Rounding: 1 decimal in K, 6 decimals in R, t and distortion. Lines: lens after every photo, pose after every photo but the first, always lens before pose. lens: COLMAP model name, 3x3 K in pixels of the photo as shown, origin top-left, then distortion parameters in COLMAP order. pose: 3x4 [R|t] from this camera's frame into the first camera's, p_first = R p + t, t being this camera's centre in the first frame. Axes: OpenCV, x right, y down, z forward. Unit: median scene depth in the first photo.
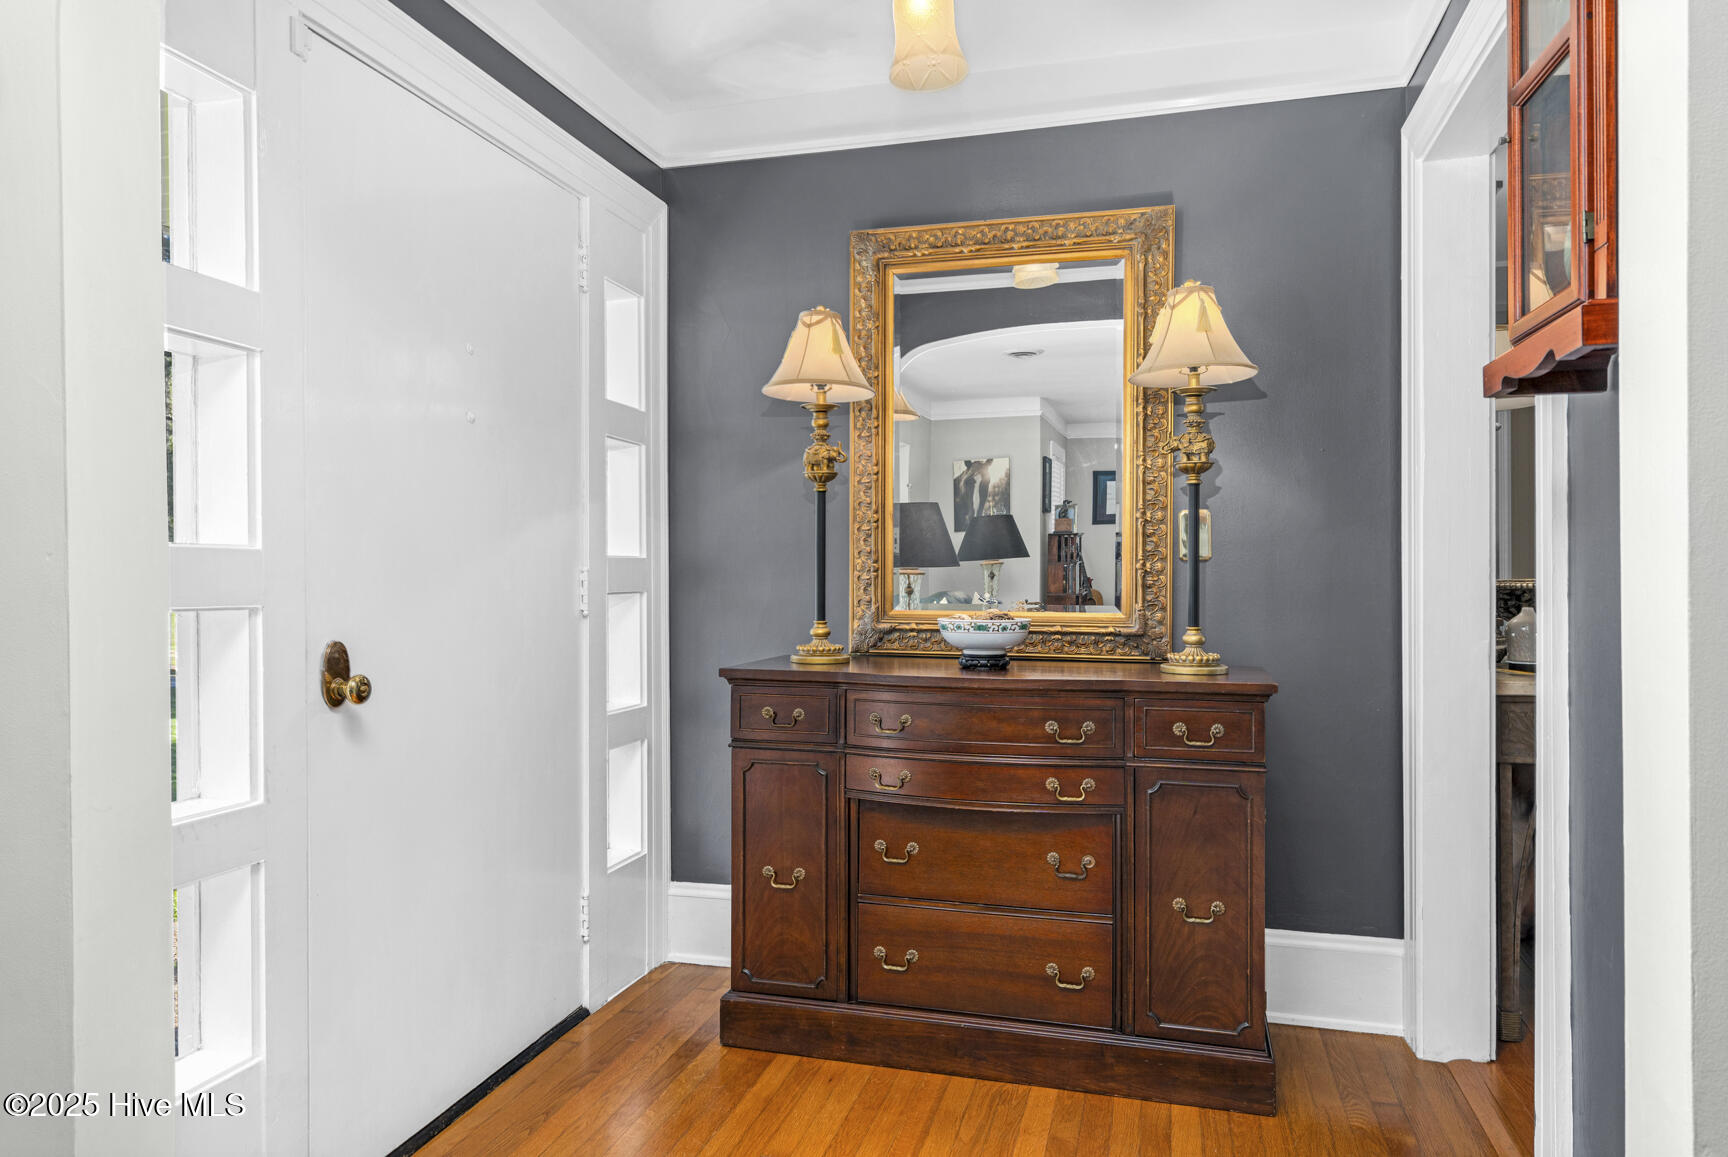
lens RADIAL K [[1079.2, 0, 863.4], [0, 1079.2, 569.8], [0, 0, 1]] dist [0.022417, 0.000916]
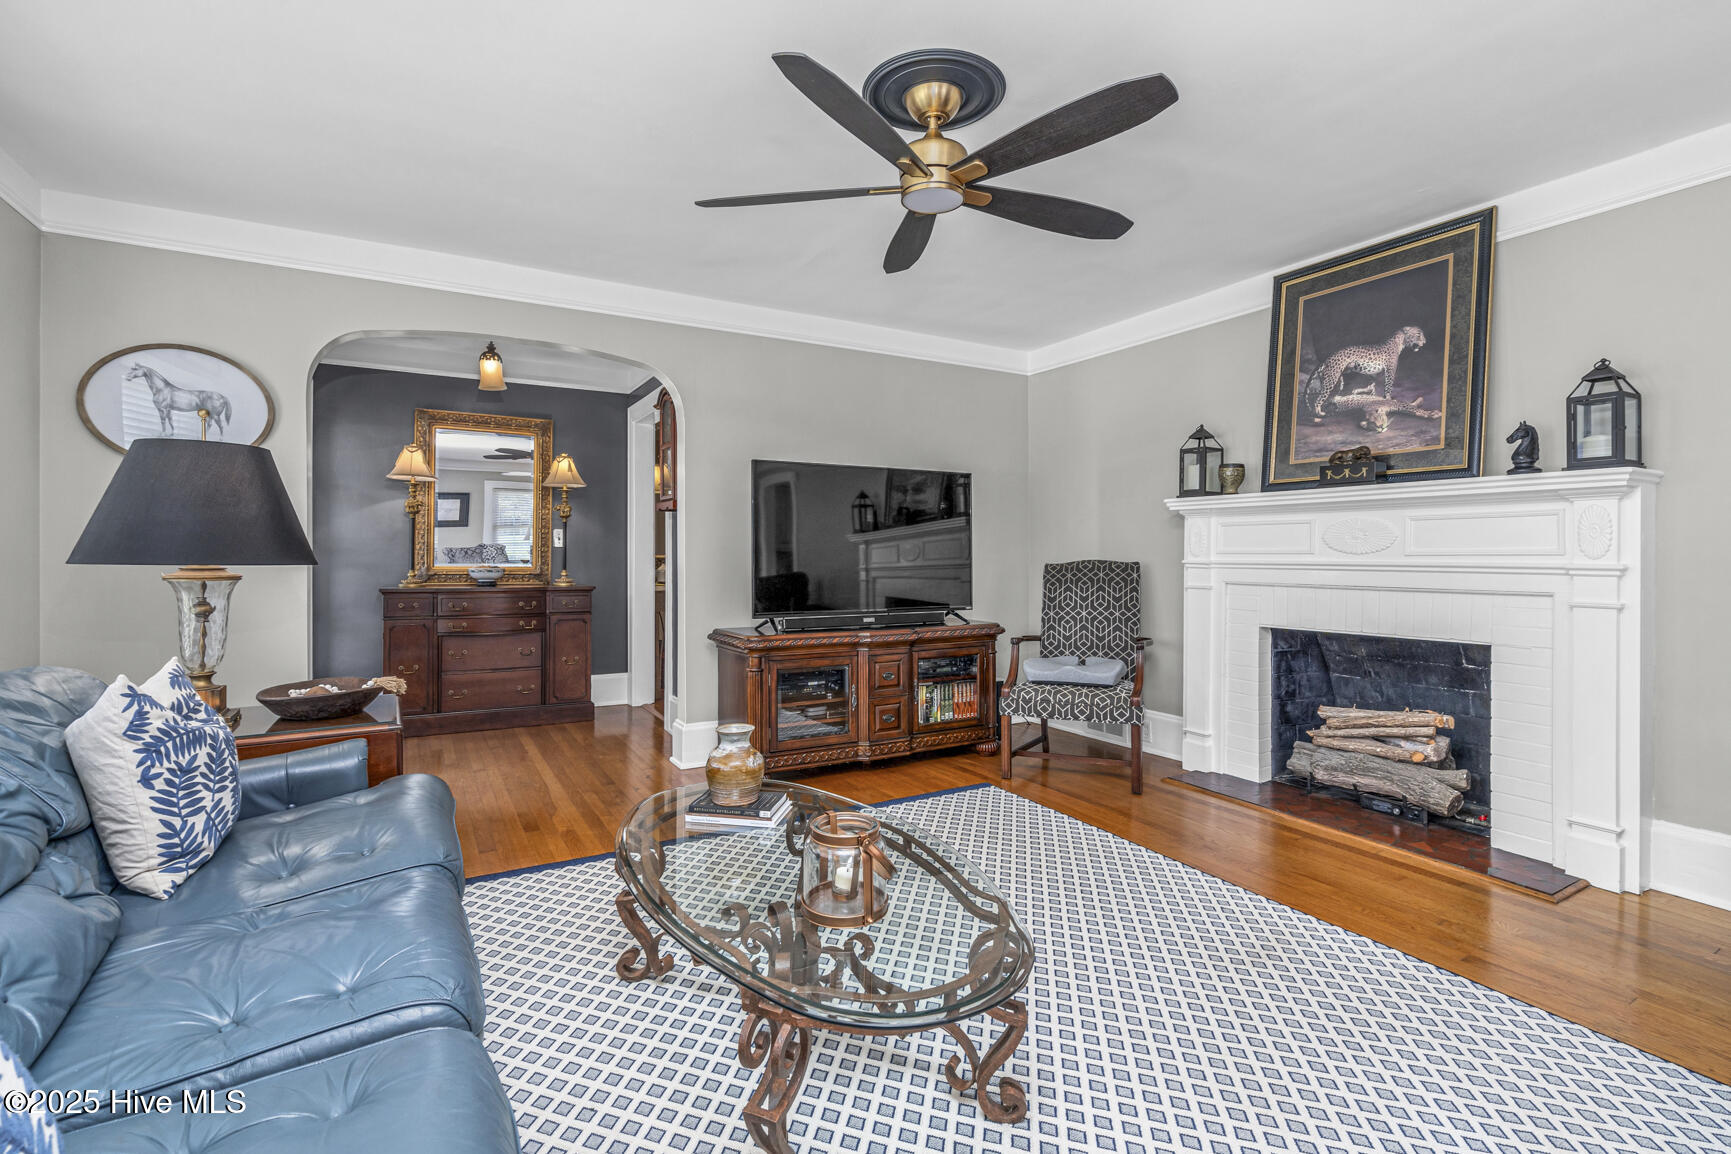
lens RADIAL K [[792.8, 0, 865.3], [0, 792.8, 559.2], [0, 0, 1]] dist [0.000867, 0.000380]
pose [[0.700183, -0.002507, 0.713959, -0.622906], [-0.000720, 0.999991, 0.004218, 0.013615], [-0.713963, -0.003467, 0.700175, -1.029363]]
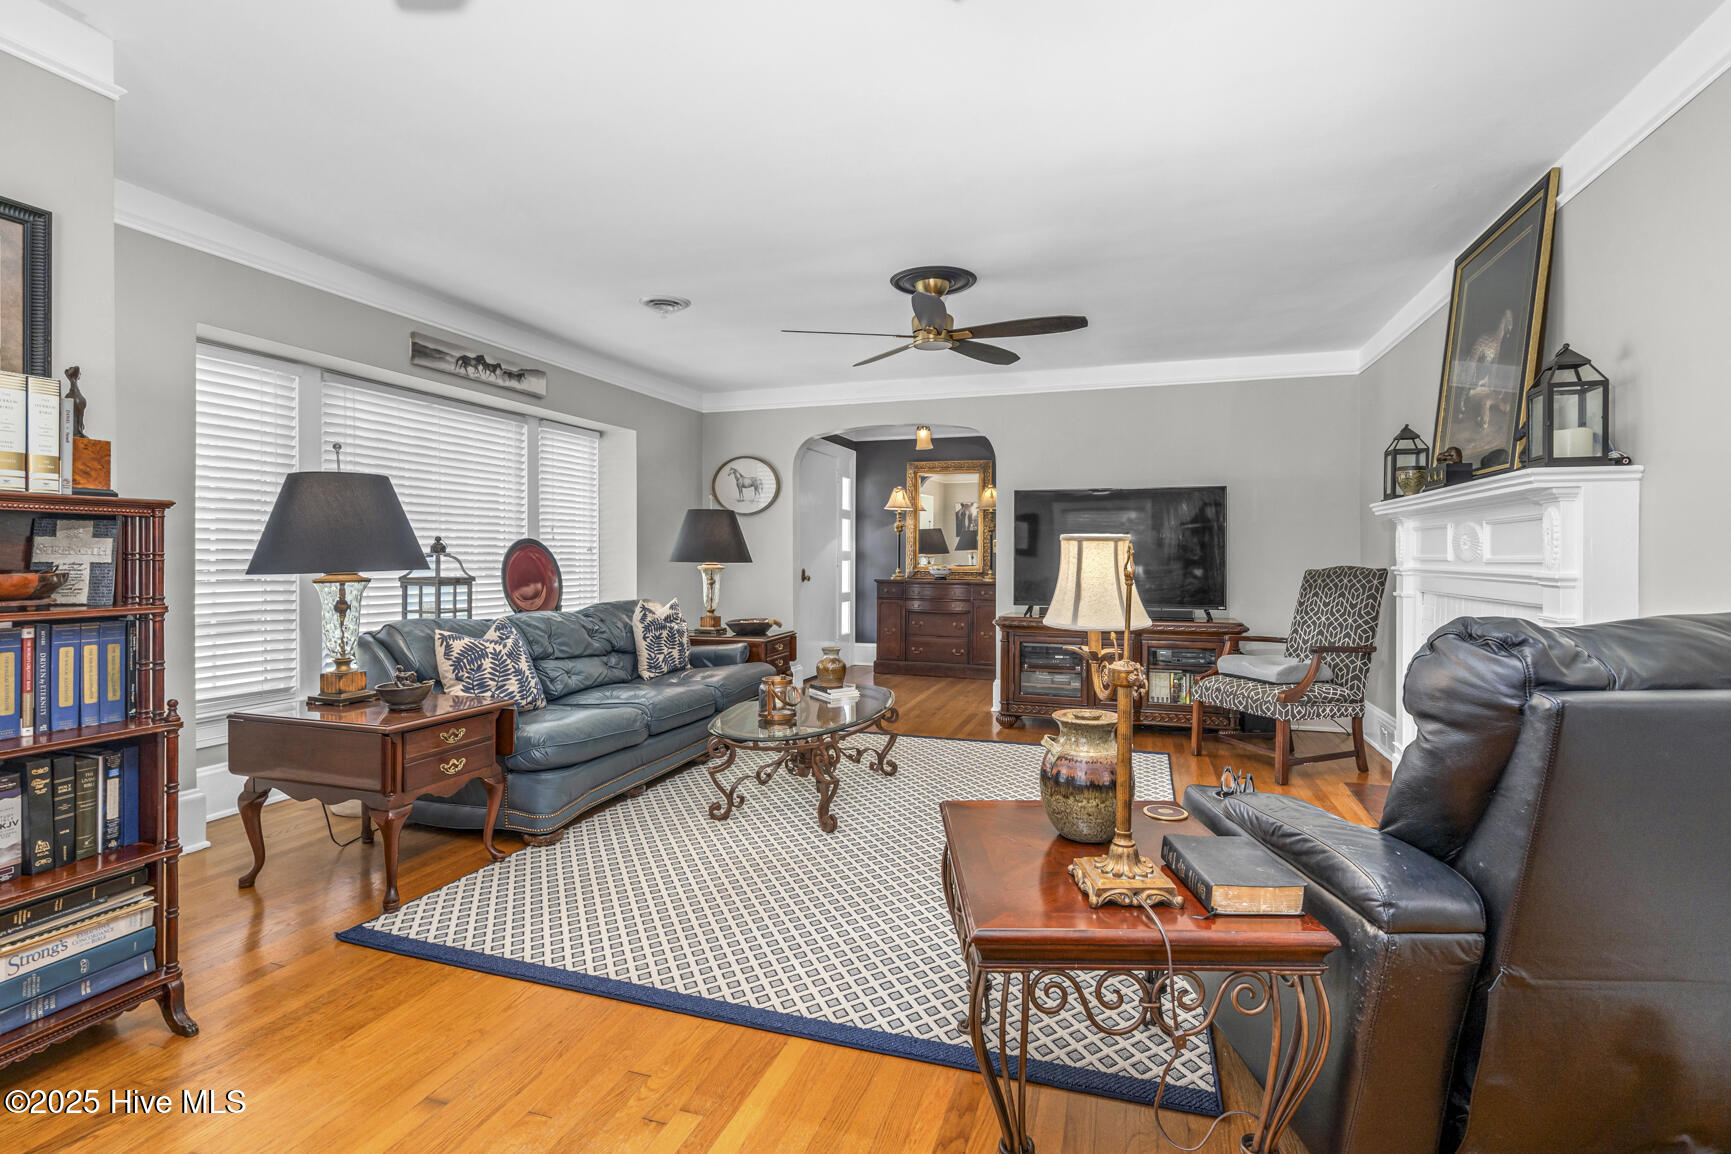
lens RADIAL K [[834.7, 0, 868.0], [0, 834.7, 566.1], [0, 0, 1]] dist [0.003316, 0.000288]
pose [[0.998413, 0.005517, -0.056042, 0.017112], [-0.004886, 0.999923, 0.011398, 0.007602], [0.056100, -0.011106, 0.998363, -1.997429]]
